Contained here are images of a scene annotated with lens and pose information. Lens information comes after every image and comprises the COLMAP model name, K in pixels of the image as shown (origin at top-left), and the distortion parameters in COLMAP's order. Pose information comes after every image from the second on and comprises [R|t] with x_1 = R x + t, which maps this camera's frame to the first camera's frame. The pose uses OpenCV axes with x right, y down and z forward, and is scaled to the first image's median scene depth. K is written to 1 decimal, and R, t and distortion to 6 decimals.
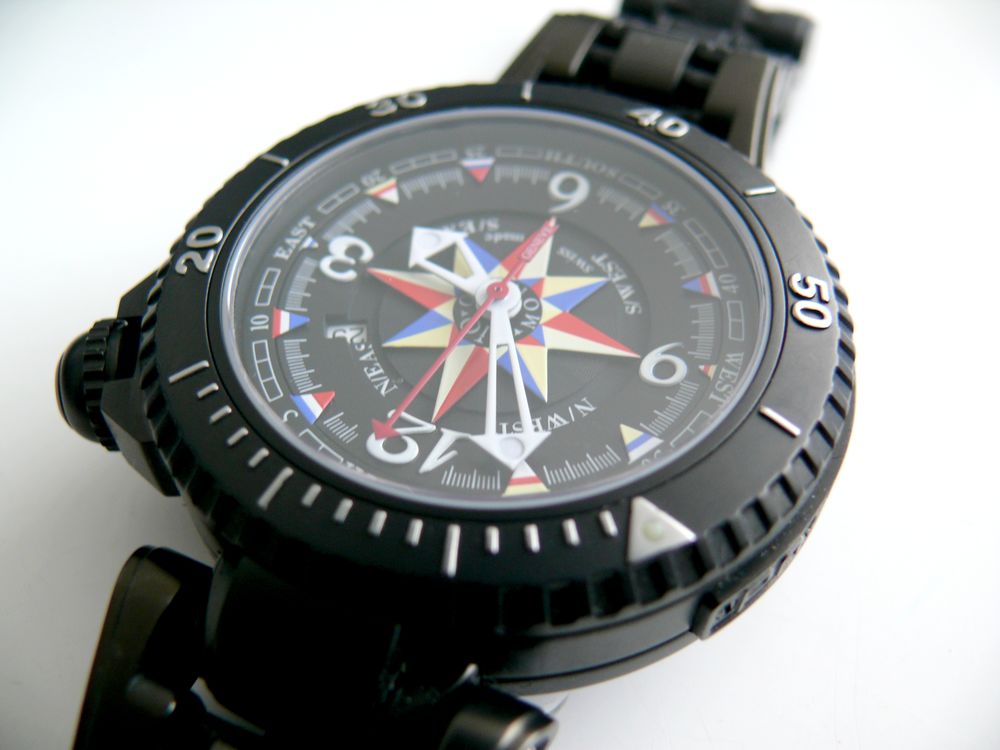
lens RADIAL K [[1019.8, 0, 502.5], [0, 1019.8, 373.7], [0, 0, 1]] dist [-0.263618, 0.000000]
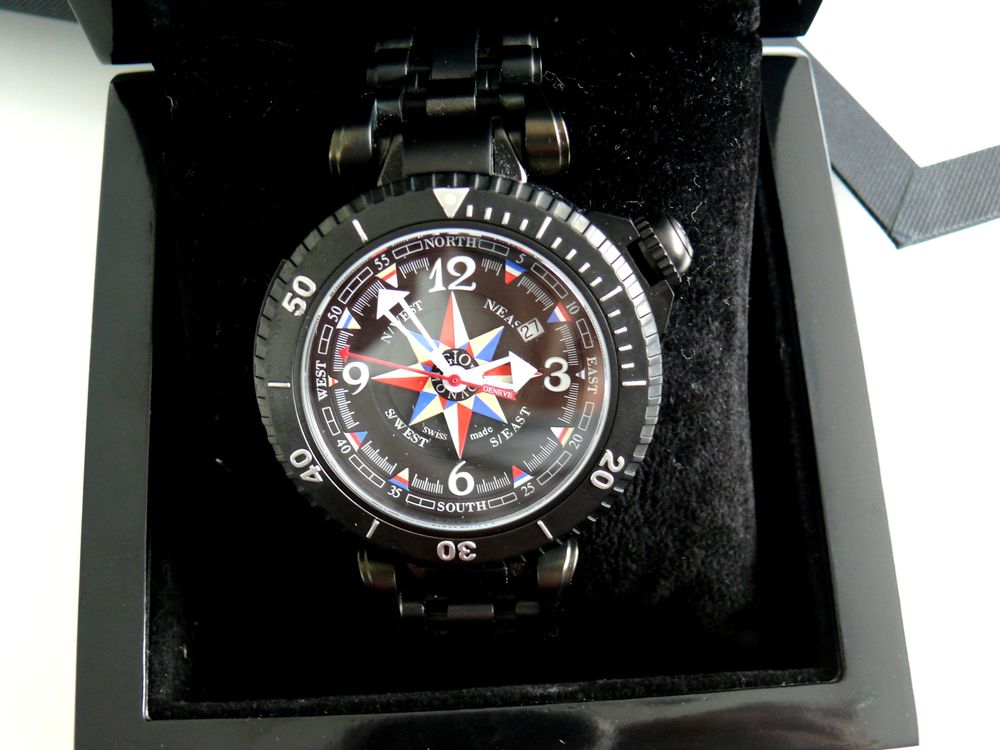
lens RADIAL K [[1221.2, 0, 500.9], [0, 1221.2, 376.3], [0, 0, 1]] dist [-0.210315, 0.000000]
pose [[-0.898705, 0.416280, 0.137989, -0.362806], [-0.310539, -0.826224, 0.470020, -1.071463], [0.309670, 0.379559, 0.871803, -0.805180]]
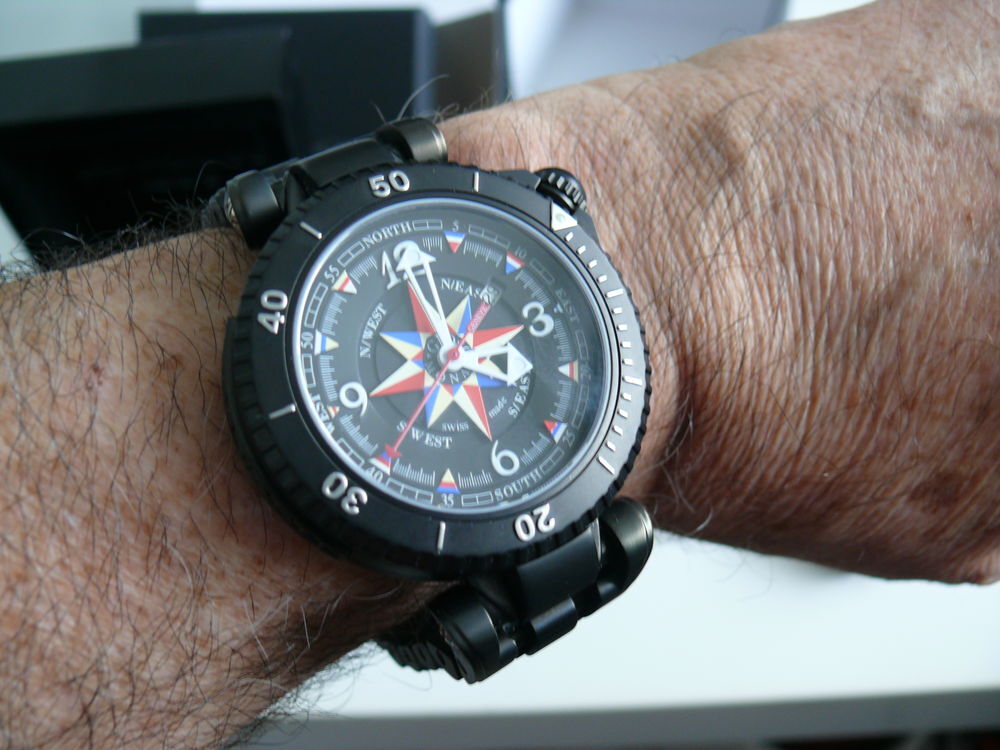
lens RADIAL K [[1019.8, 0, 494.1], [0, 1019.8, 374.4], [0, 0, 1]] dist [-0.263618, 0.000000]
pose [[-0.576636, 0.712484, -0.399822, 0.630976], [-0.779379, -0.332917, 0.530787, -1.003000], [0.245070, 0.617684, 0.747267, -0.201401]]
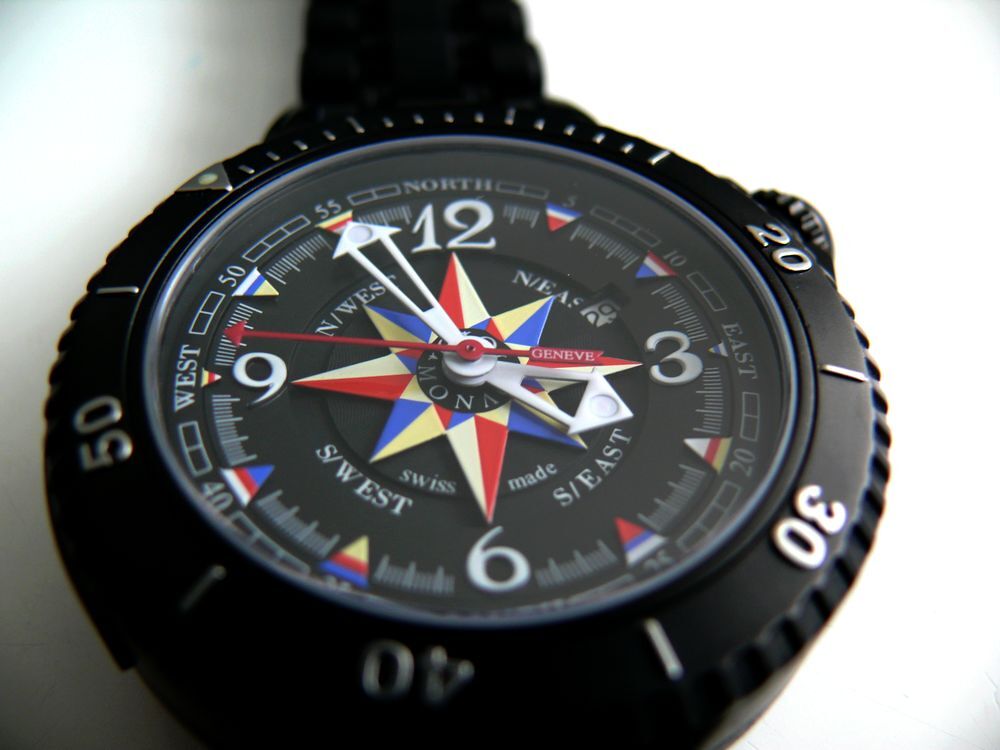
lens RADIAL K [[1019.8, 0, 502.0], [0, 1019.8, 371.0], [0, 0, 1]] dist [-0.263618, 0.000000]
pose [[-0.858946, 0.359455, -0.364697, 0.280010], [-0.427920, -0.112709, 0.896762, -0.830533], [0.281241, 0.926331, 0.250629, 0.794235]]
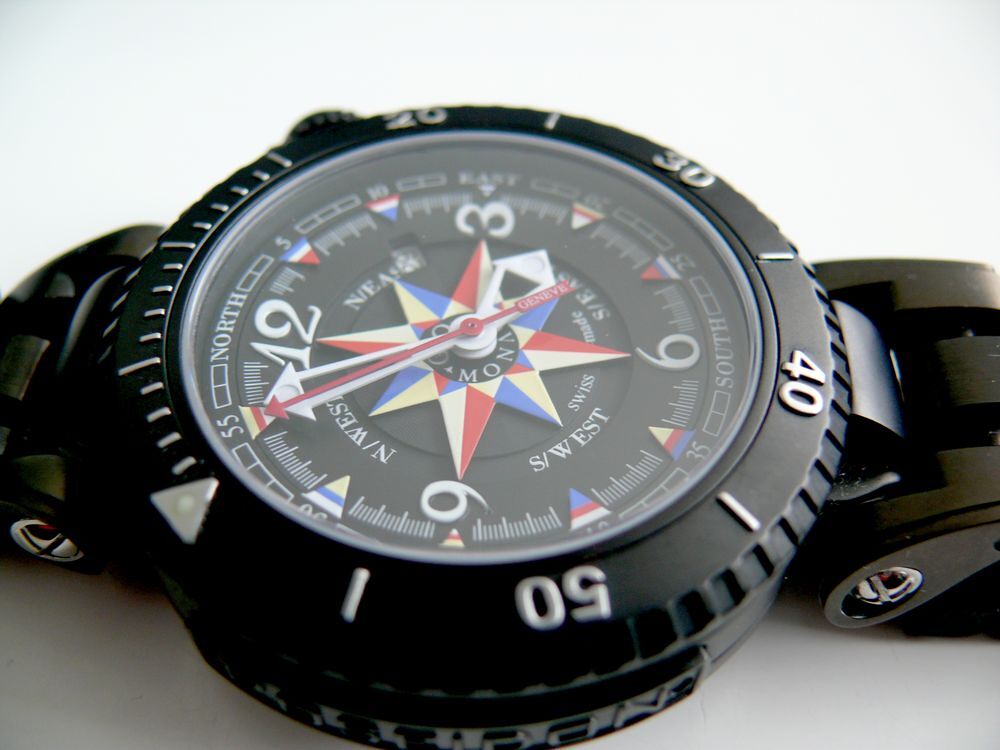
lens RADIAL K [[1019.8, 0, 501.8], [0, 1019.8, 368.8], [0, 0, 1]] dist [-0.263618, 0.000000]
pose [[0.353933, 0.724394, -0.591595, 0.580459], [-0.740973, 0.603151, 0.295242, -0.349892], [0.570692, 0.333860, 0.750232, 0.310865]]
